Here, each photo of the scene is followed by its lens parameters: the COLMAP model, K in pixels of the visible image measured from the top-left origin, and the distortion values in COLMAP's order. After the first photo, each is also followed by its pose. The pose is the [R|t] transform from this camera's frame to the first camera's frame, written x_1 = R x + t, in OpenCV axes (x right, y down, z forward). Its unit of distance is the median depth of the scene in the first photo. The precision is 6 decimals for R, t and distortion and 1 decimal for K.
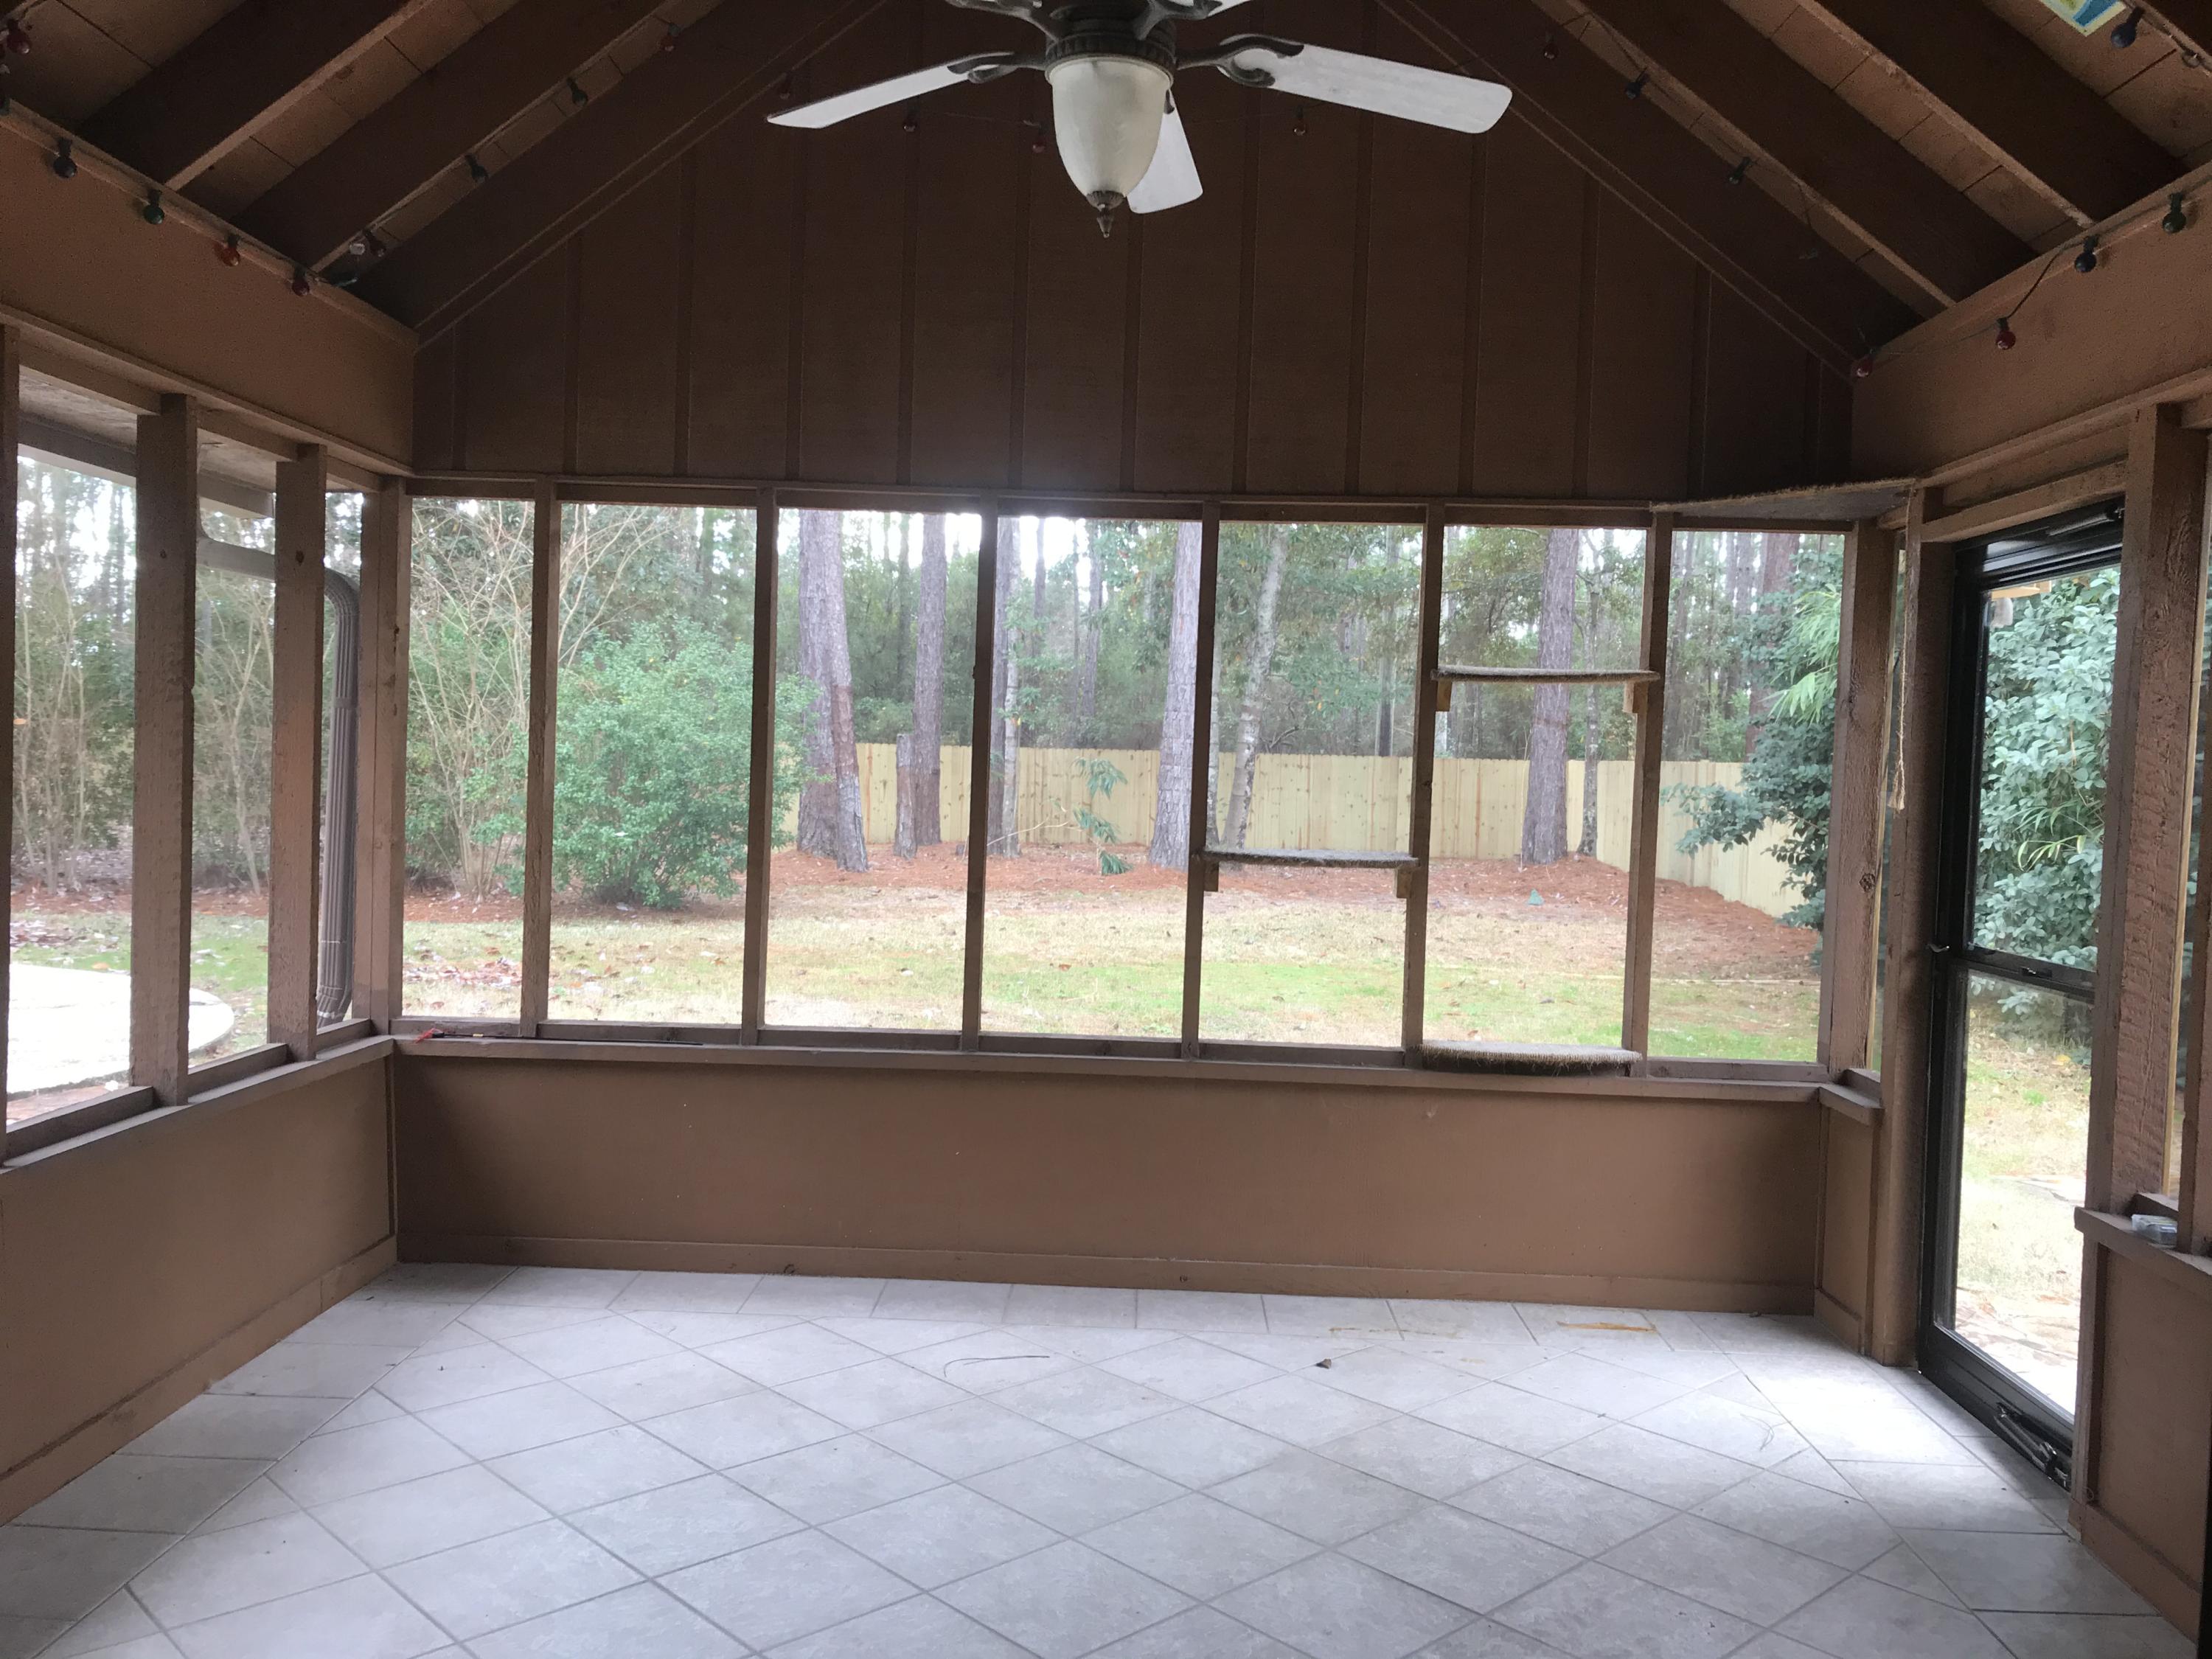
lens RADIAL K [[1806.4, 0, 1103.7], [0, 1806.4, 830.3], [0, 0, 1]] dist [-0.020477, -0.020868]
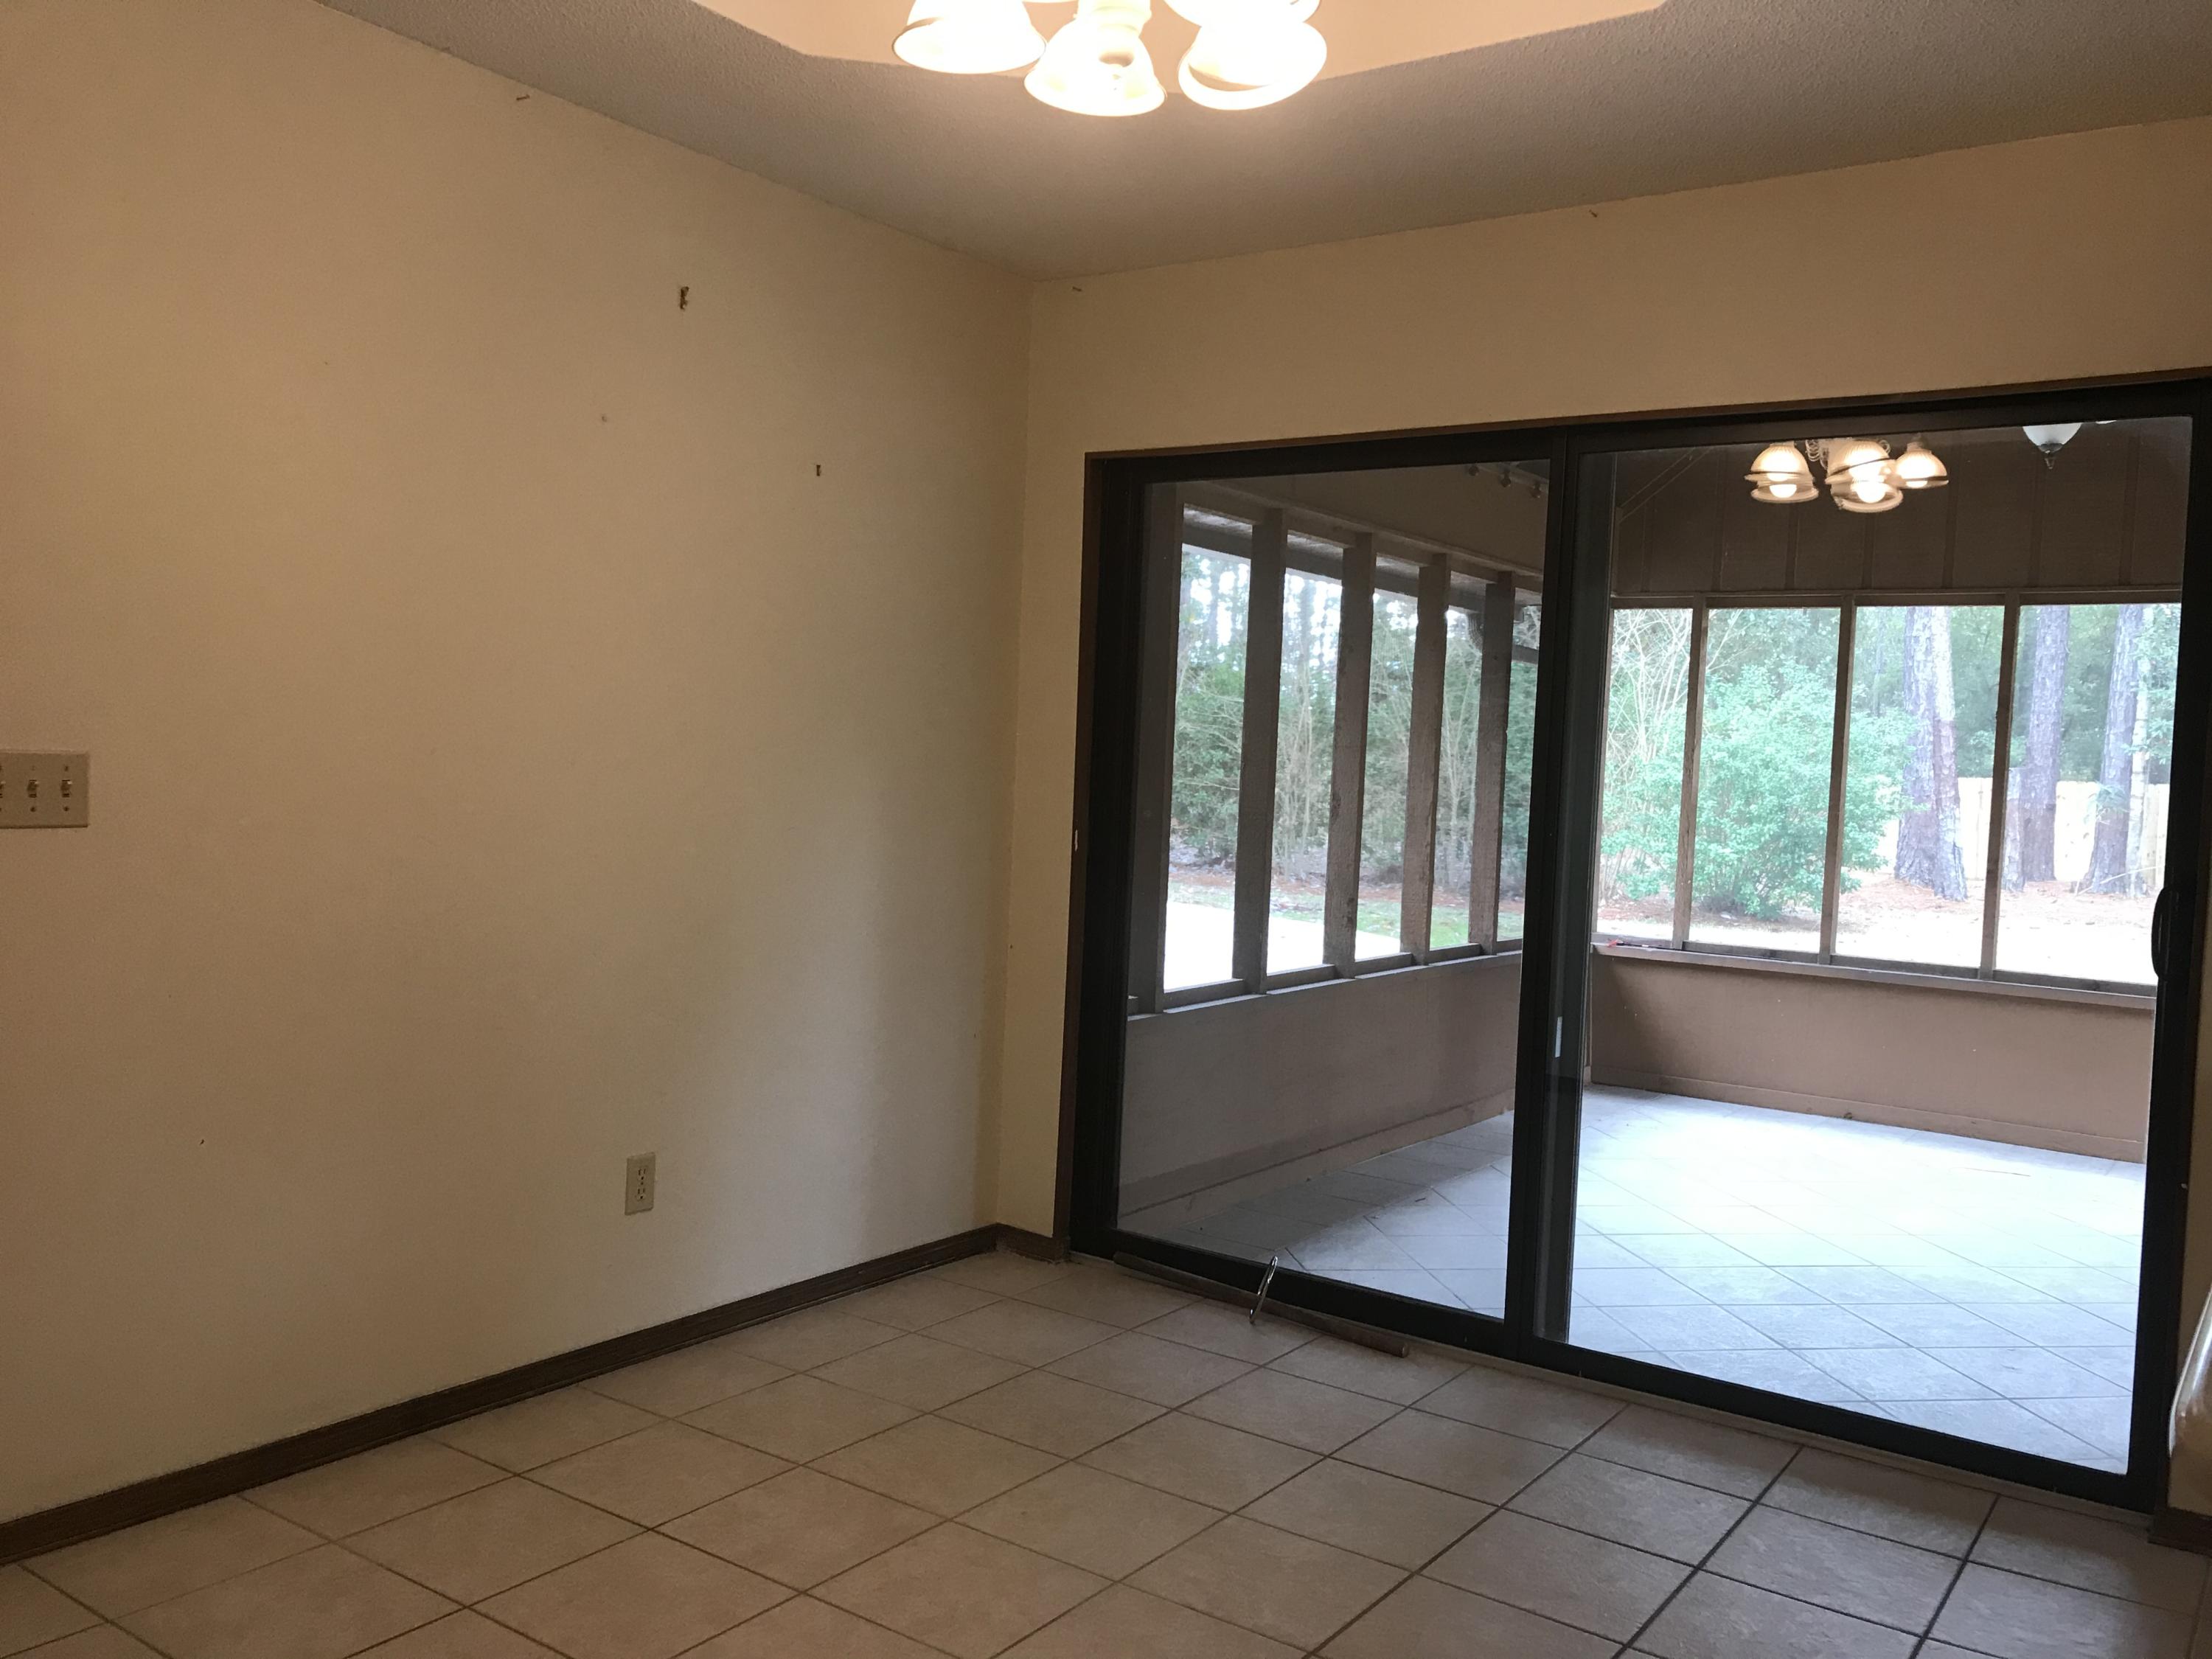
lens RADIAL K [[1806.4, 0, 1100.9], [0, 1806.4, 823.5], [0, 0, 1]] dist [-0.020477, -0.020868]
pose [[0.829798, 0.024442, -0.557528, 0.039577], [-0.037045, 0.999249, -0.011329, 0.011765], [0.556833, 0.030054, 0.830081, -0.169902]]
